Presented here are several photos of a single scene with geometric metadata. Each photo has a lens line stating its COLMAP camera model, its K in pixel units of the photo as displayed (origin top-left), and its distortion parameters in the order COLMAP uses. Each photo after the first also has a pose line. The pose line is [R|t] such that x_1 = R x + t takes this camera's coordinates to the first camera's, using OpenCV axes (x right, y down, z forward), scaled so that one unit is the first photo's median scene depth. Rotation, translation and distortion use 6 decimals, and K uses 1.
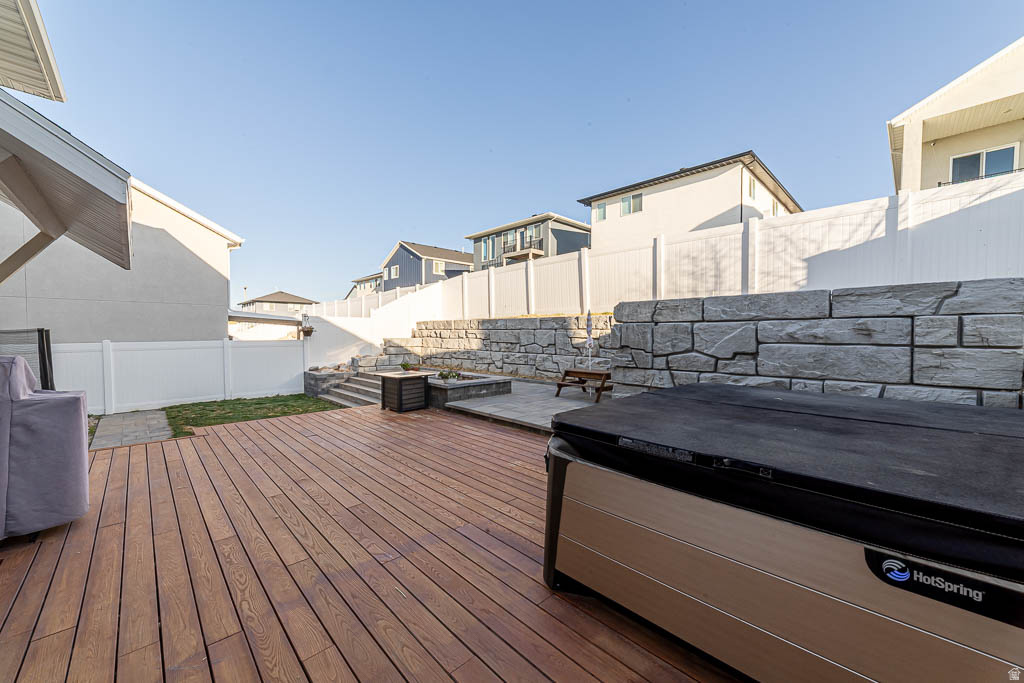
lens RADIAL K [[407.8, 0, 510.1], [0, 407.8, 327.4], [0, 0, 1]] dist [-0.000590, 0.000014]
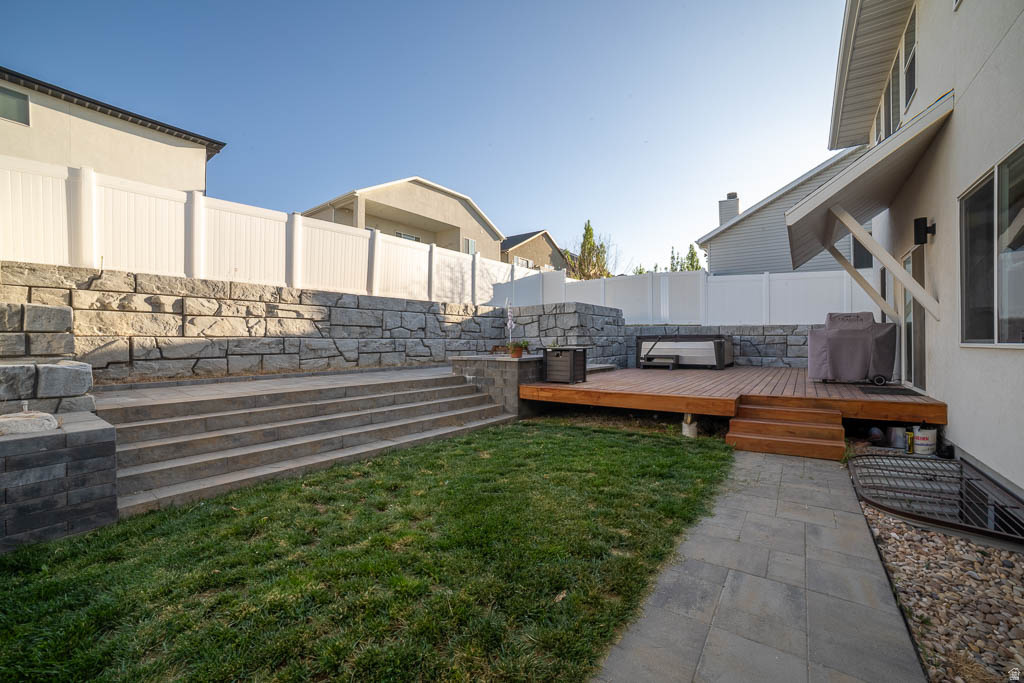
lens RADIAL K [[413.7, 0, 512.0], [0, 413.7, 341.5], [0, 0, 1]] dist [0.001089, 0.000465]
pose [[-0.165964, 0.006153, 0.986113, -0.789883], [0.002019, 0.999981, -0.005900, 0.069149], [-0.986130, 0.001012, -0.165973, 0.826667]]
